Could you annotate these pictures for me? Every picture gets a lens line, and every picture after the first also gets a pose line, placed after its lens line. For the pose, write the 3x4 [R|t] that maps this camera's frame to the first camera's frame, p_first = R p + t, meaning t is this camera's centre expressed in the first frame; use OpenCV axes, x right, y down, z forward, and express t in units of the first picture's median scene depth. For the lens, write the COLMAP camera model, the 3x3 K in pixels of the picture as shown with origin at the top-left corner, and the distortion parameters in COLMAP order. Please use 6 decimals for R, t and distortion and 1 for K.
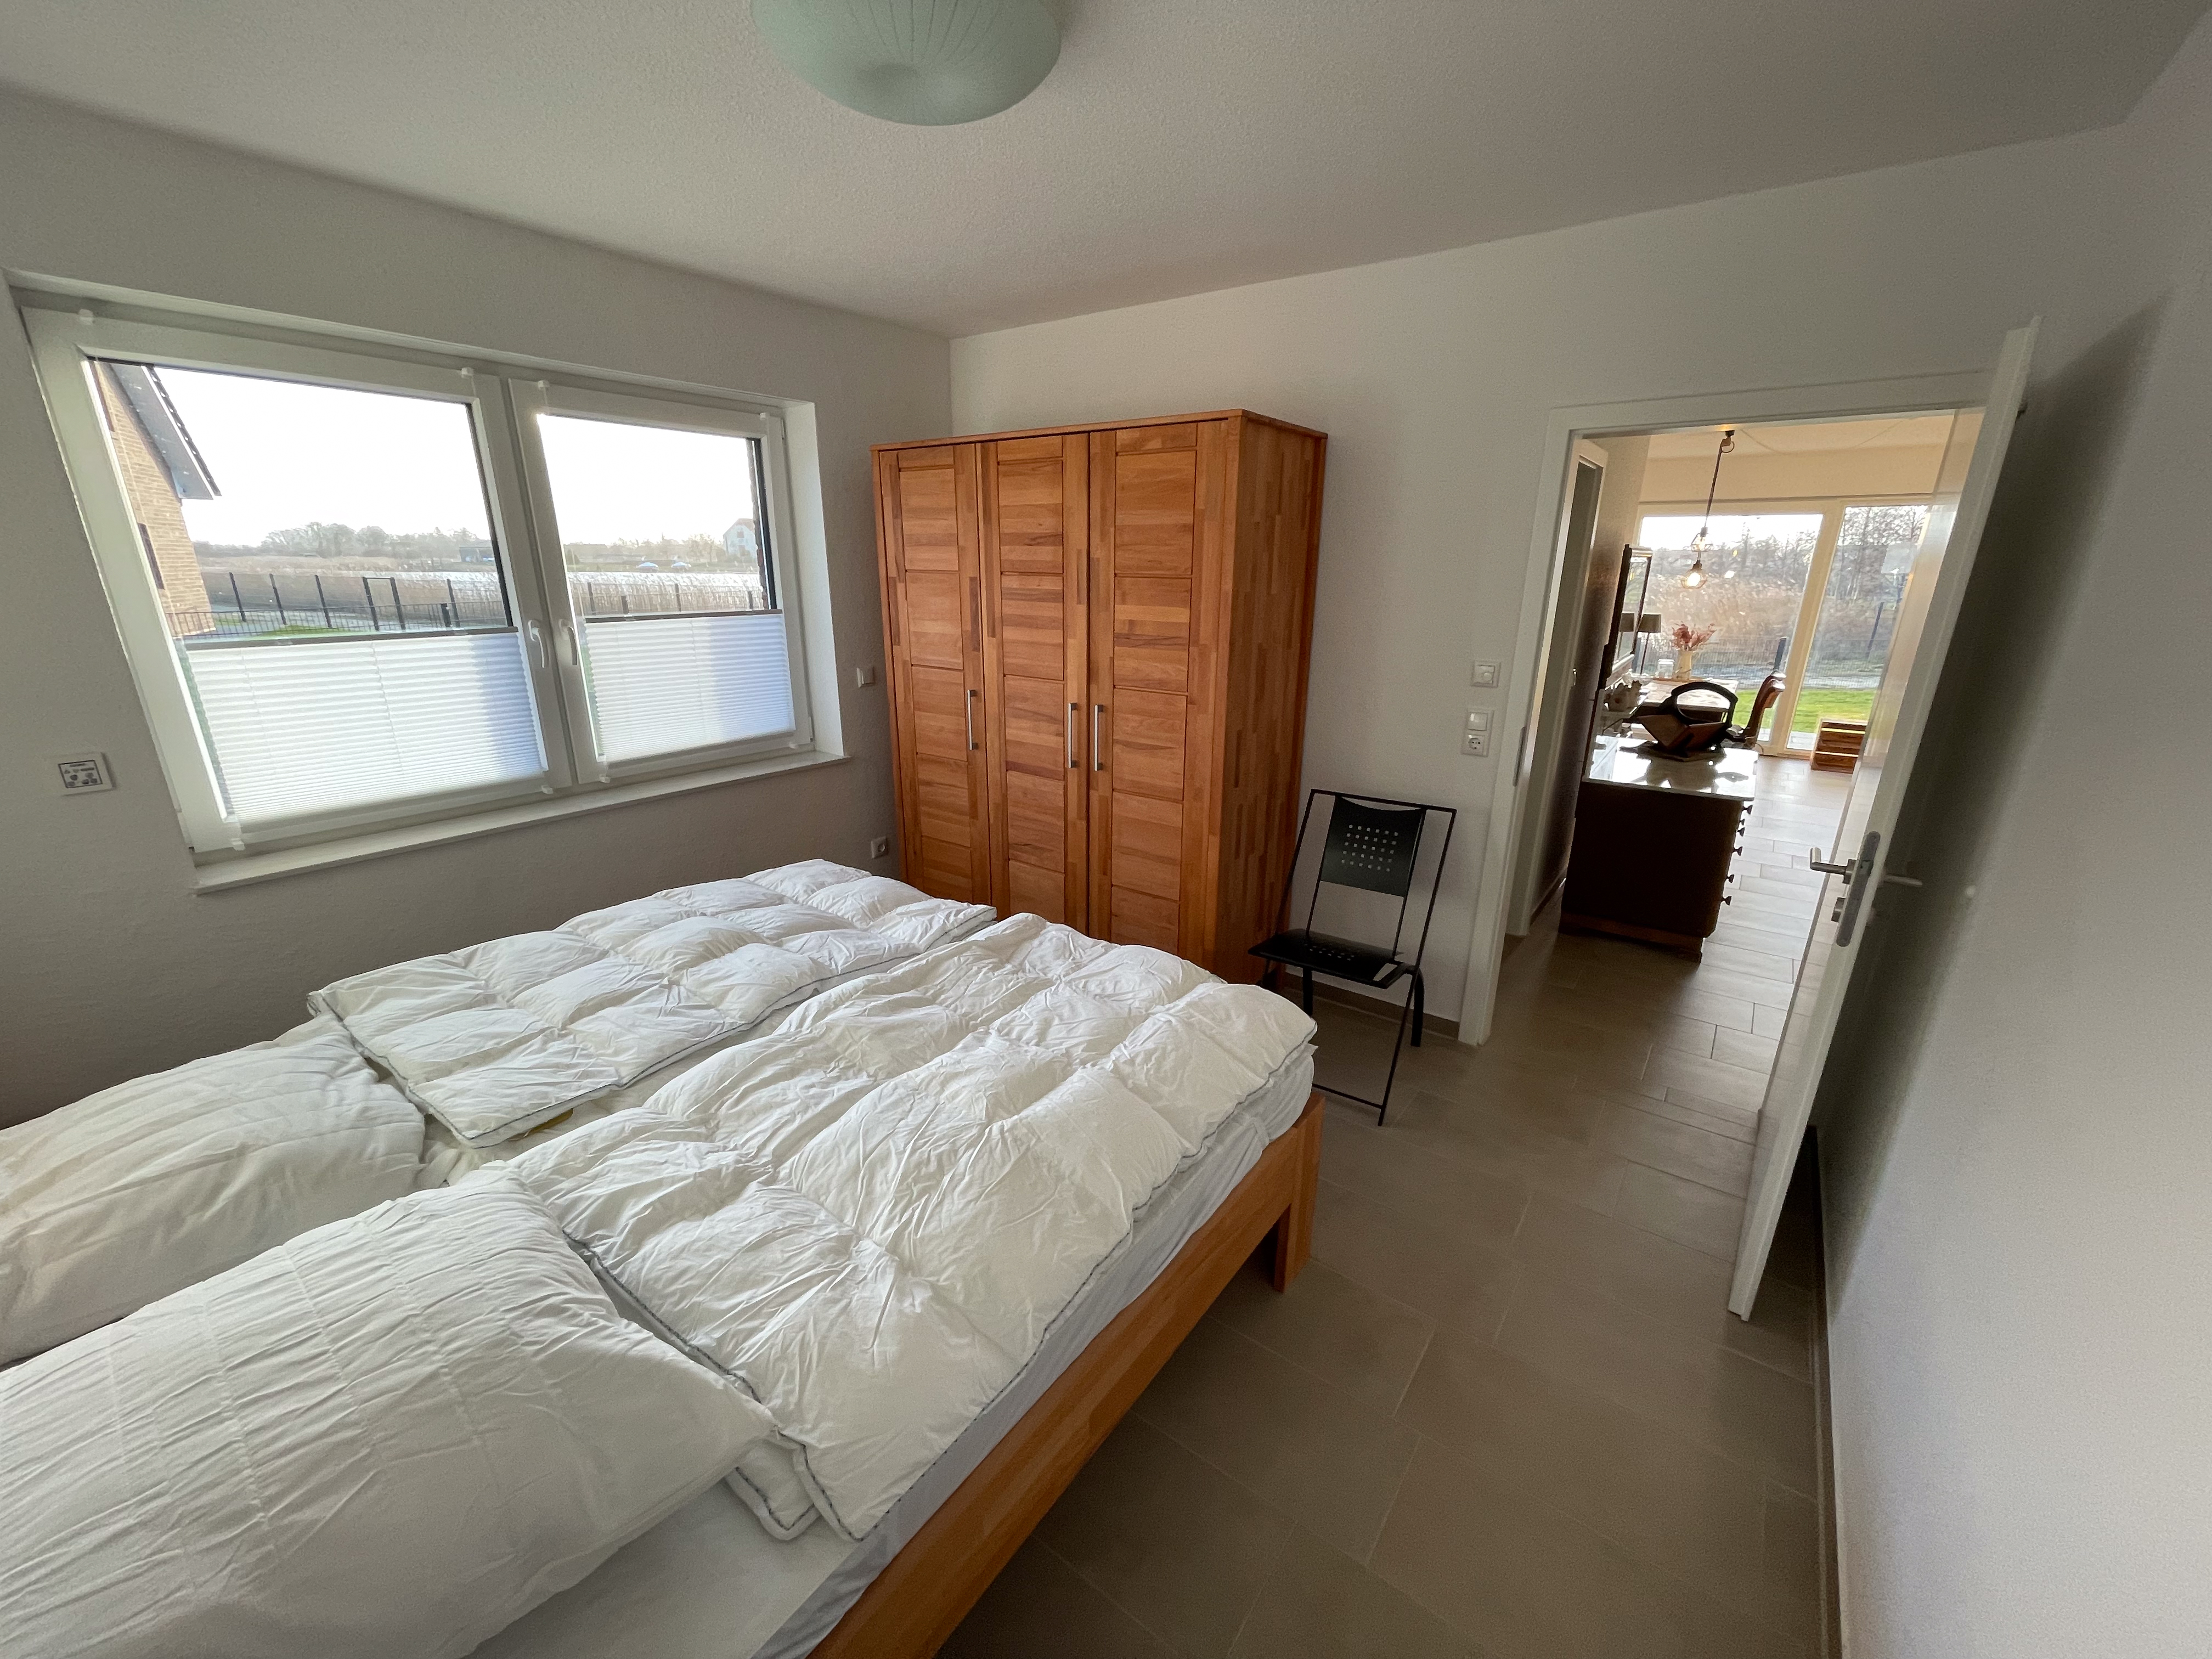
lens RADIAL K [[886.7, 0, 1110.0], [0, 886.7, 848.1], [0, 0, 1]] dist [-0.002428, 0.000699]
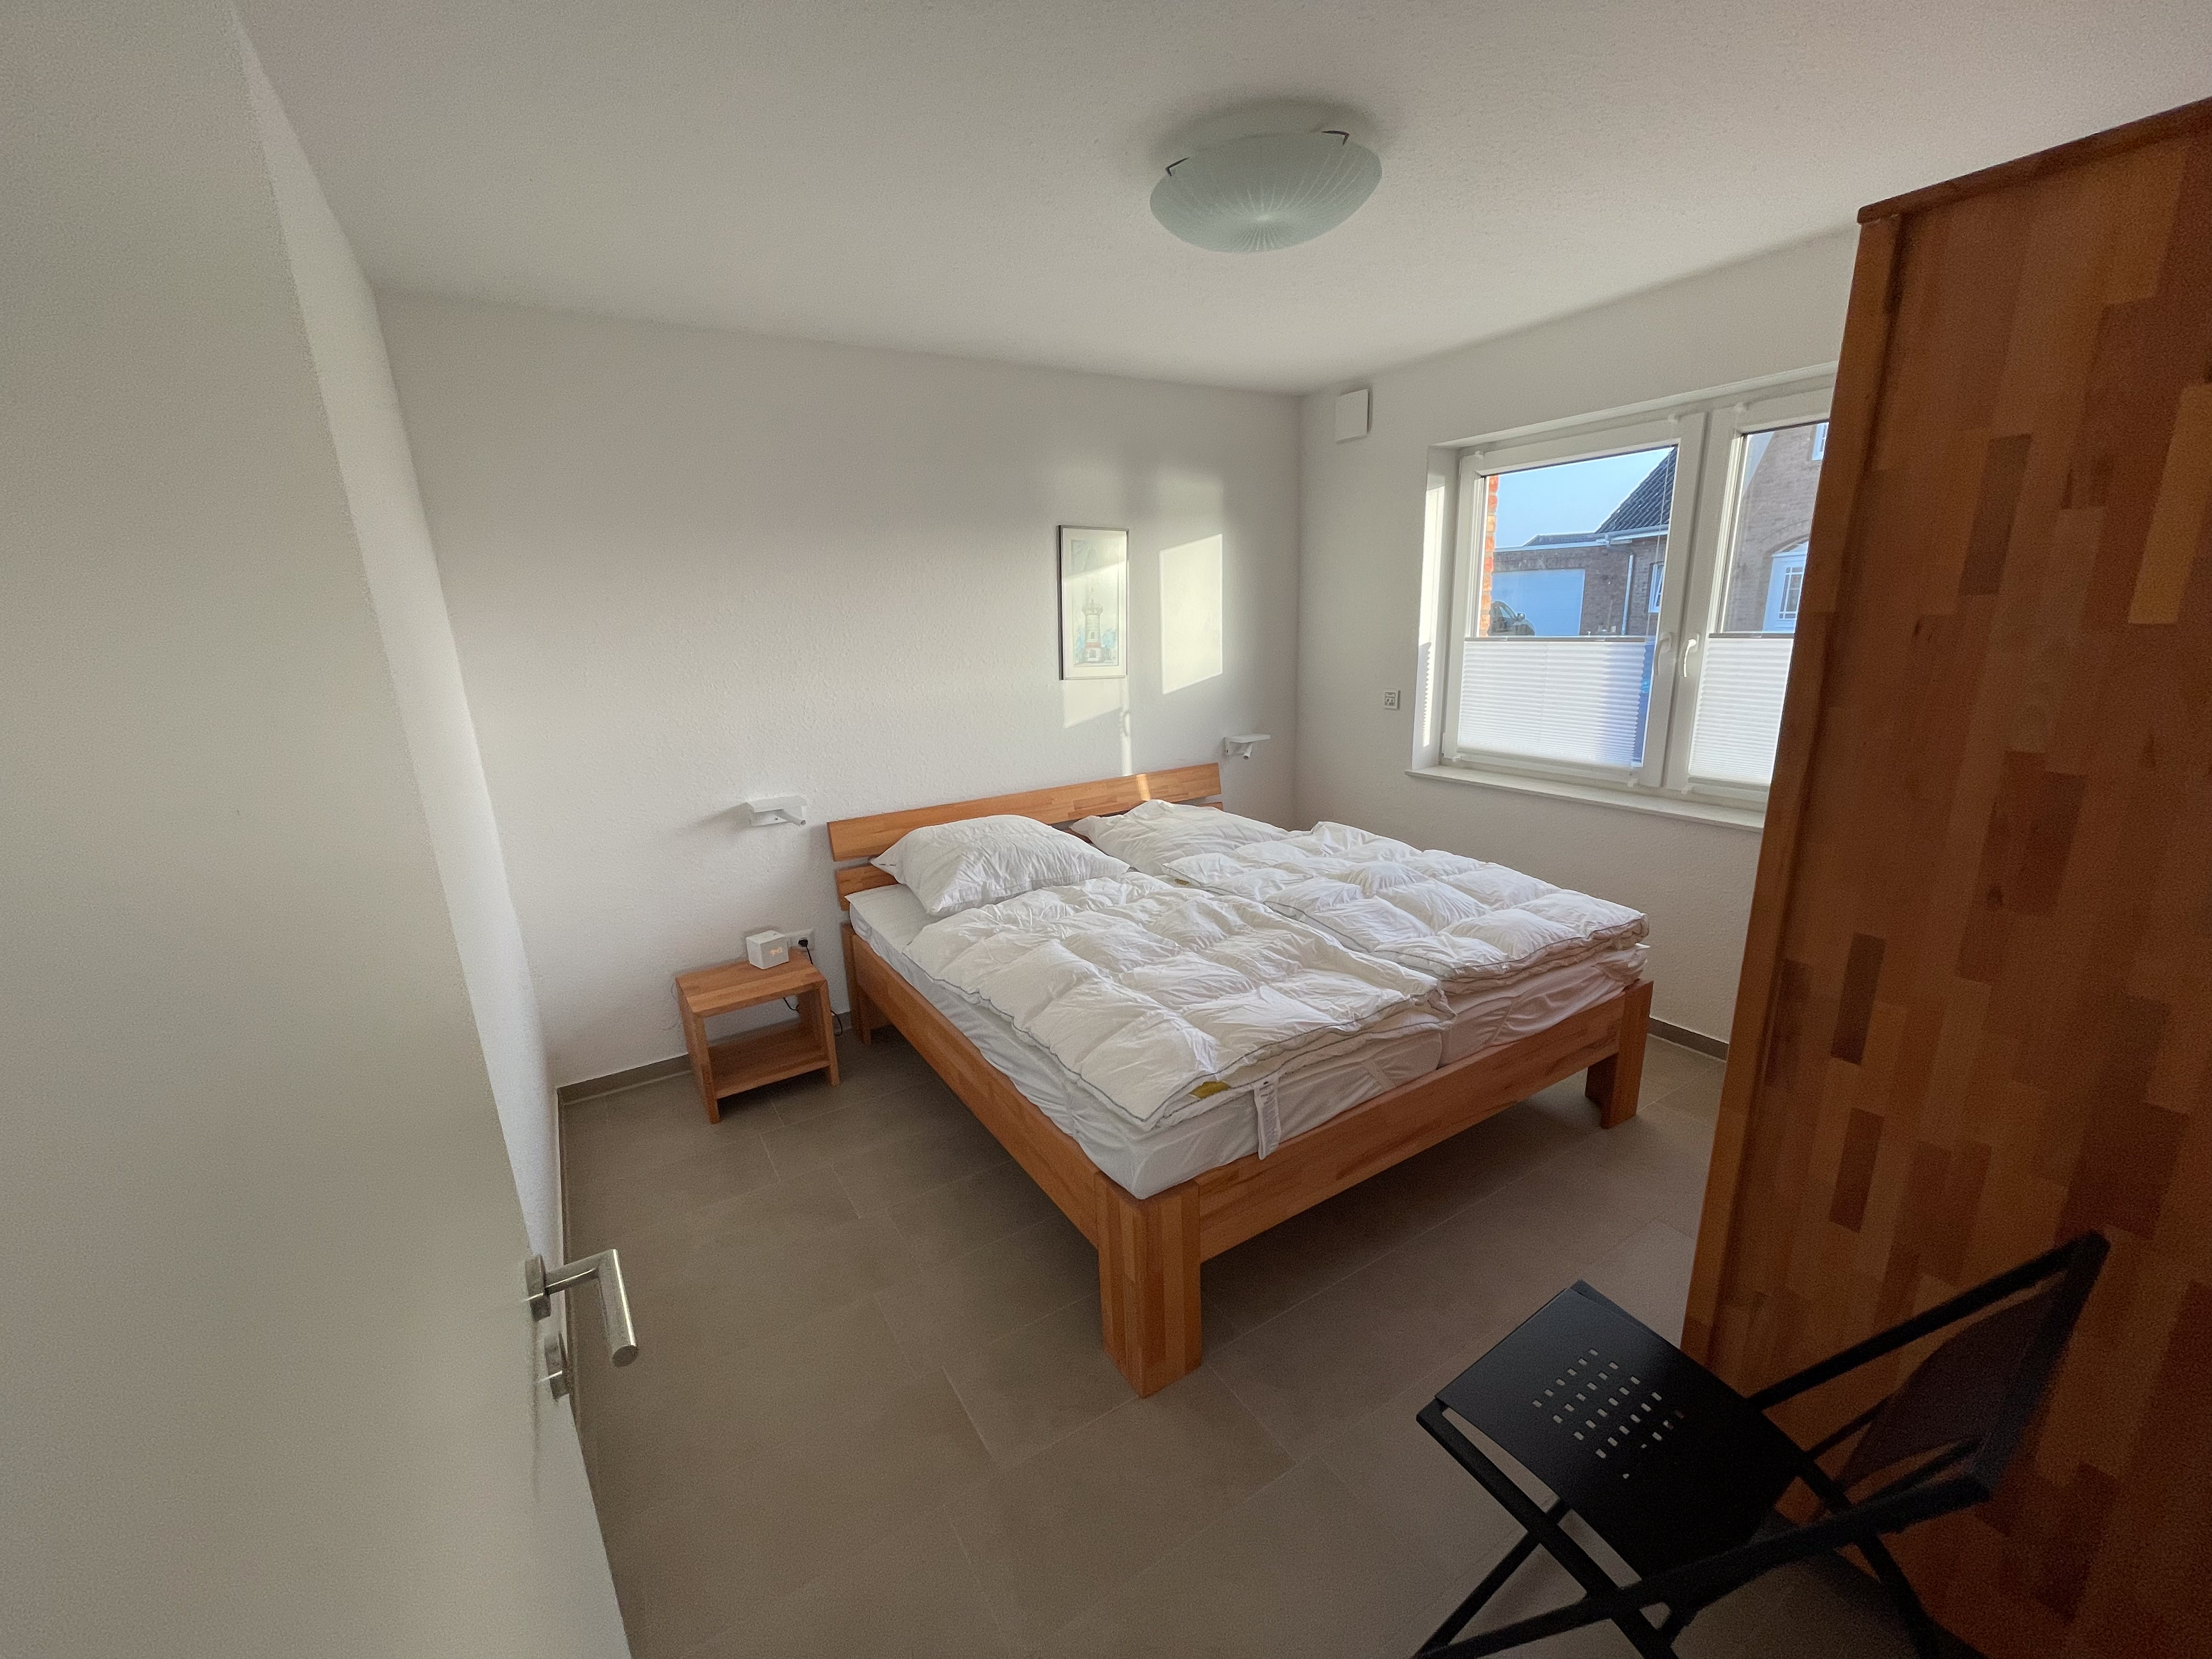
lens RADIAL K [[886.7, 0, 1110.0], [0, 886.7, 848.1], [0, 0, 1]] dist [-0.002428, 0.000699]
pose [[-0.368885, 0.248765, -0.895567, 0.839994], [-0.252844, 0.900327, 0.354234, -0.295578], [0.894424, 0.357111, -0.269218, 0.986299]]
